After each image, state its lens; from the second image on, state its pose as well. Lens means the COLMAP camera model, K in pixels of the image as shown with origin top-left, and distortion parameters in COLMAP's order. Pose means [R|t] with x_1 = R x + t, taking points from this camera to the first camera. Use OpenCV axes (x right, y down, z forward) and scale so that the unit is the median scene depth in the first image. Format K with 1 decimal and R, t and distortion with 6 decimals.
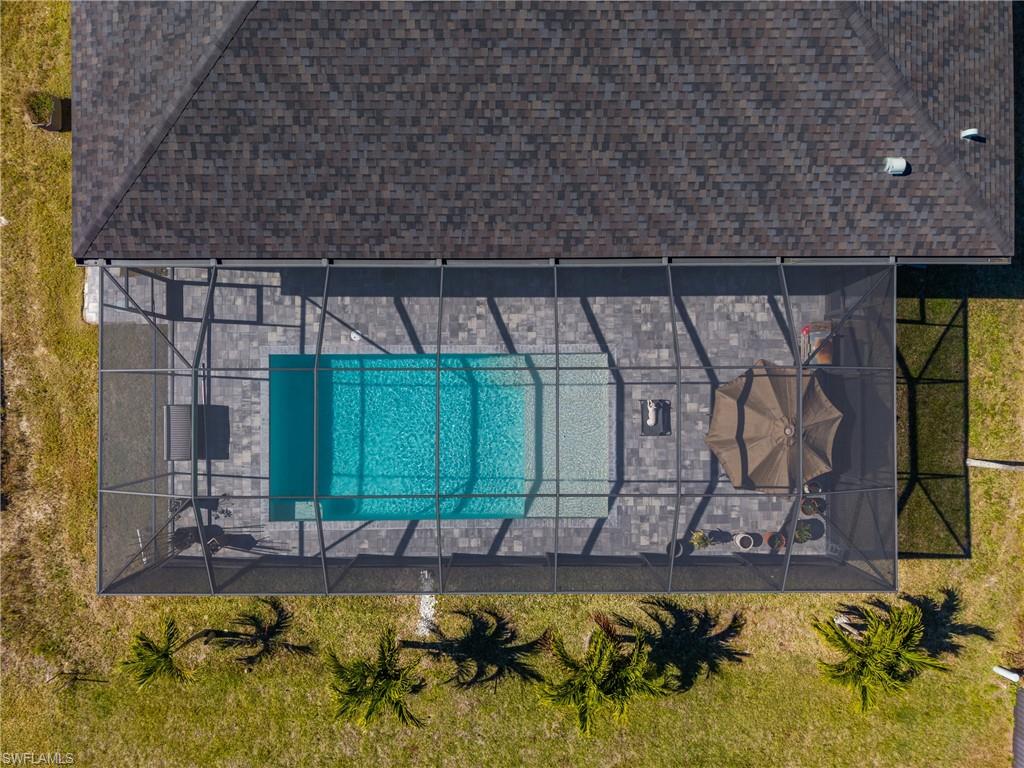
lens RADIAL K [[687.6, 0, 512.0], [0, 687.6, 384.0], [0, 0, 1]] dist [0.004958, 0.002709]
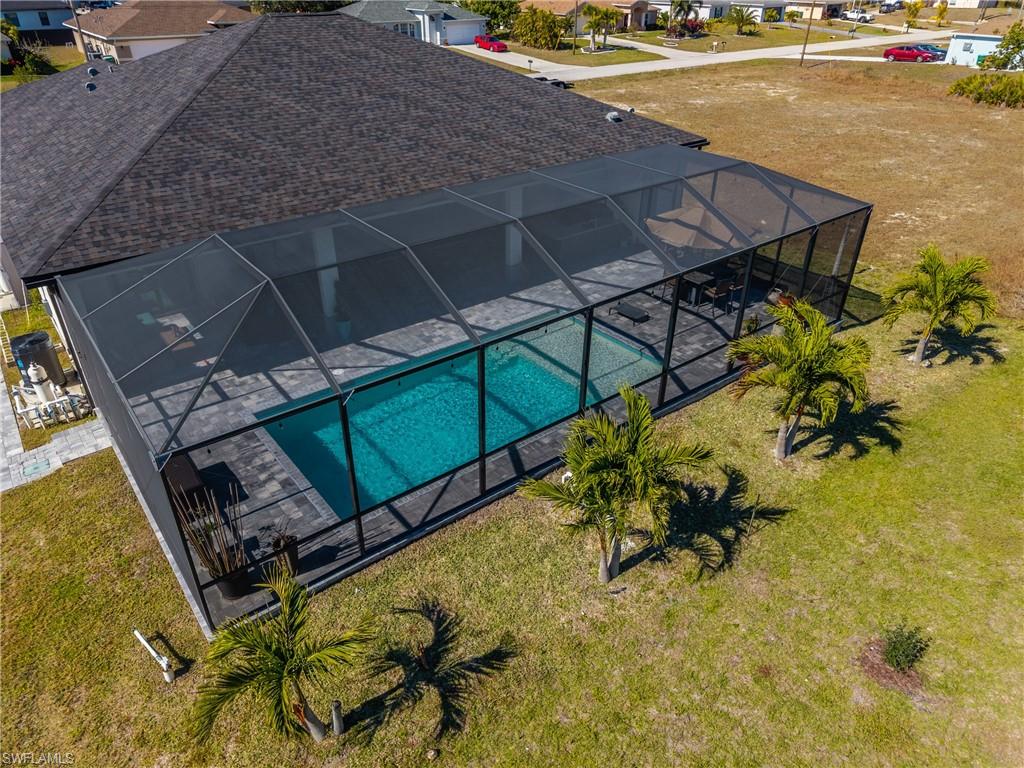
lens RADIAL K [[687.6, 0, 512.0], [0, 687.6, 384.0], [0, 0, 1]] dist [0.004958, 0.002709]
pose [[0.788894, -0.316549, 0.526729, -0.533619], [0.614272, 0.431004, -0.660988, 0.689132], [-0.017787, 0.845004, 0.534464, 0.519855]]
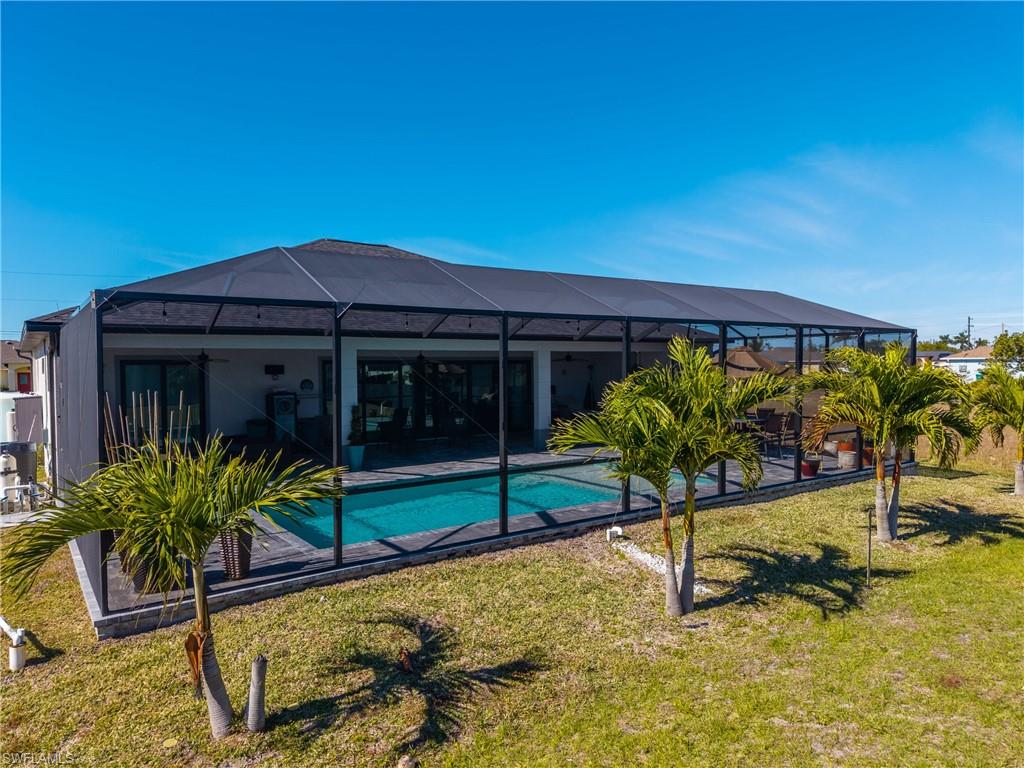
lens RADIAL K [[687.6, 0, 512.0], [0, 687.6, 384.0], [0, 0, 1]] dist [0.004958, 0.002709]
pose [[0.814012, -0.025134, 0.580305, -0.528802], [0.580849, 0.034965, -0.813260, 0.695270], [0.000150, 0.999072, 0.043061, 0.852264]]
